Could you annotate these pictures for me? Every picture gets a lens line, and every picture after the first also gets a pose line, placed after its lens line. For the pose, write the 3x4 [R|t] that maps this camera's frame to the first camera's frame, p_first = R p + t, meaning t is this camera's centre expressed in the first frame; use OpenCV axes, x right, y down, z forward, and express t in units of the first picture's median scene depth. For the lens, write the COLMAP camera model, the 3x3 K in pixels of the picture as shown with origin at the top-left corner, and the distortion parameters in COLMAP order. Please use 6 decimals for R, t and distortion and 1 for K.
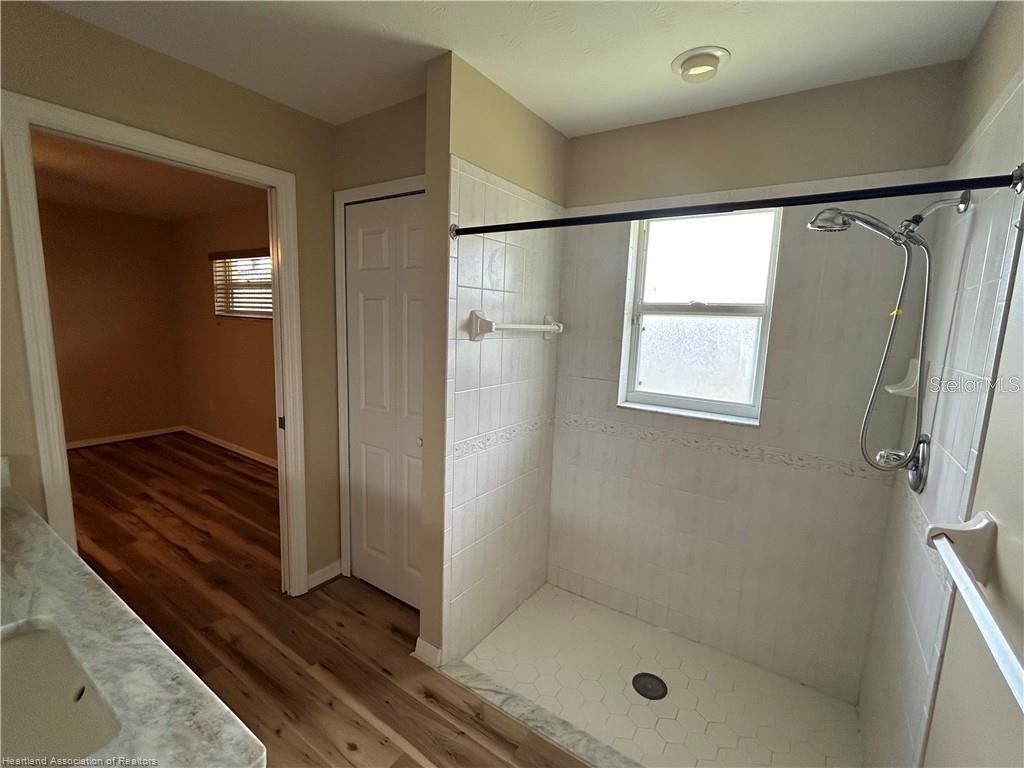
lens RADIAL K [[454.6, 0, 510.7], [0, 454.6, 384.8], [0, 0, 1]] dist [-0.000895, 0.001702]
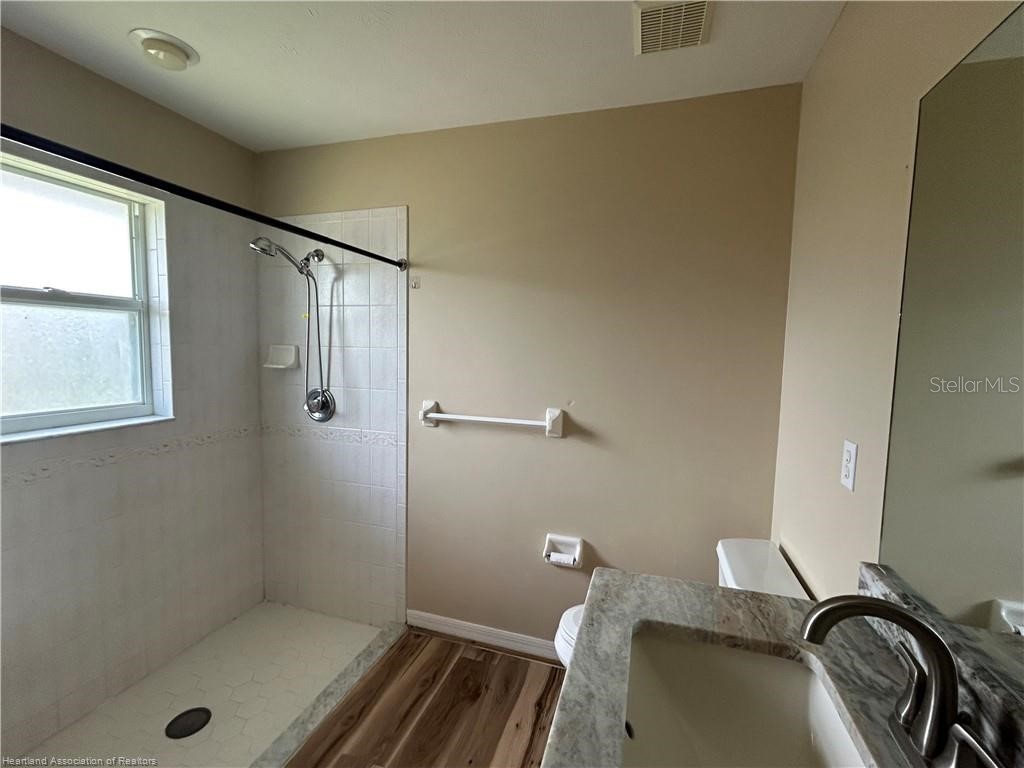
lens RADIAL K [[454.6, 0, 511.7], [0, 454.6, 382.8], [0, 0, 1]] dist [-0.000895, 0.001702]
pose [[-0.284197, -0.116127, 0.951707, -0.817515], [0.104061, 0.983038, 0.151024, -0.082783], [-0.953102, 0.141956, -0.267292, 0.671994]]
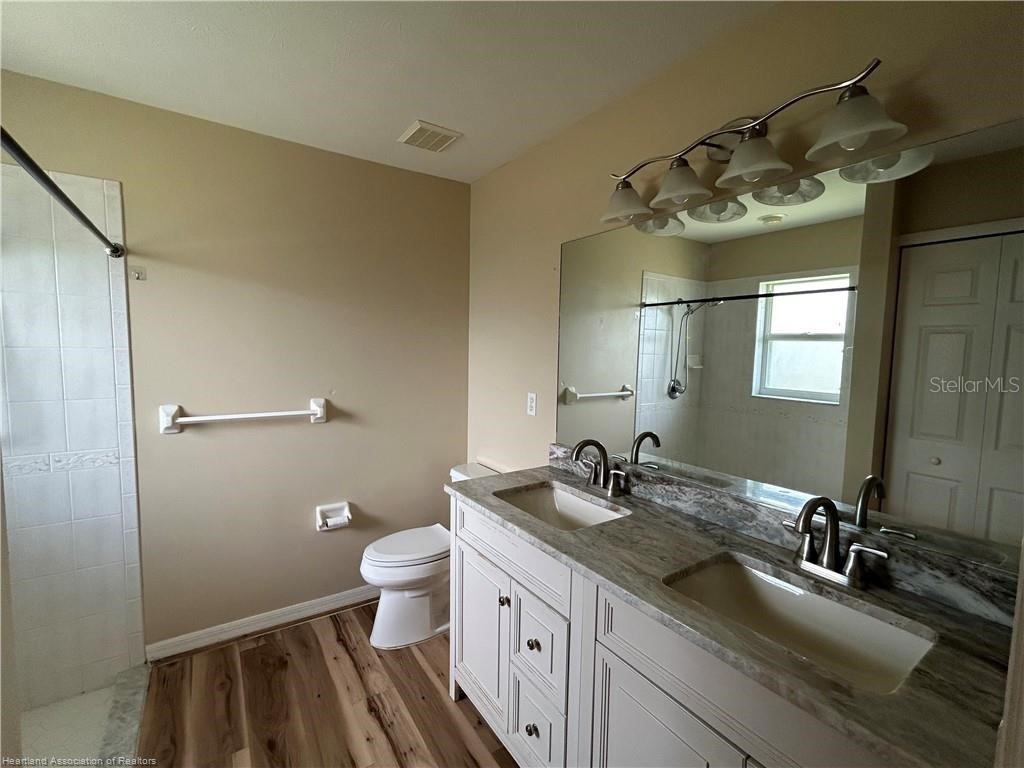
lens RADIAL K [[454.6, 0, 507.3], [0, 454.6, 383.1], [0, 0, 1]] dist [-0.000895, 0.001702]
pose [[-0.927113, -0.081200, 0.365879, -0.764220], [0.002406, 0.974937, 0.222467, -0.184860], [-0.374773, 0.207133, -0.903682, 1.326518]]
